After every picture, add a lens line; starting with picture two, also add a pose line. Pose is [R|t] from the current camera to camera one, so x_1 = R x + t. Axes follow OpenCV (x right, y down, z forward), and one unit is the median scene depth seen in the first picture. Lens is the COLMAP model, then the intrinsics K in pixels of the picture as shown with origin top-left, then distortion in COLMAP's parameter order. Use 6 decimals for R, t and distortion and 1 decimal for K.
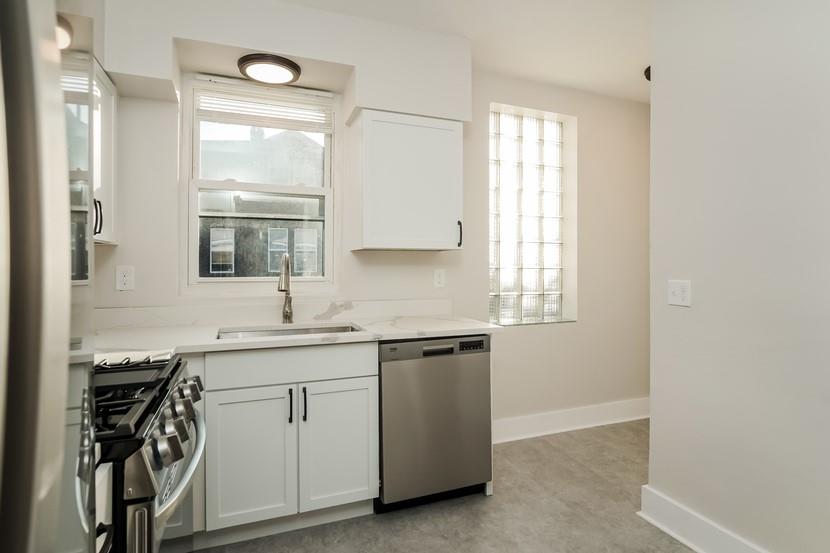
lens RADIAL K [[444.3, 0, 413.8], [0, 444.3, 269.1], [0, 0, 1]] dist [-0.019598, 0.009021]
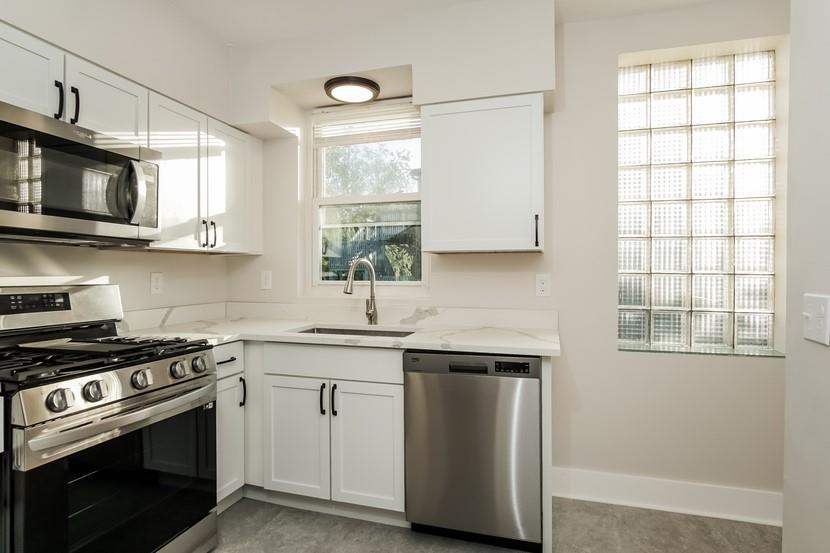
lens RADIAL K [[444.3, 0, 414.1], [0, 444.3, 278.3], [0, 0, 1]] dist [-0.019598, 0.009021]
pose [[0.781329, 0.007550, -0.624073, 0.486510], [-0.004186, 0.999968, 0.006856, 0.003833], [0.624105, -0.002745, 0.781336, 0.247318]]
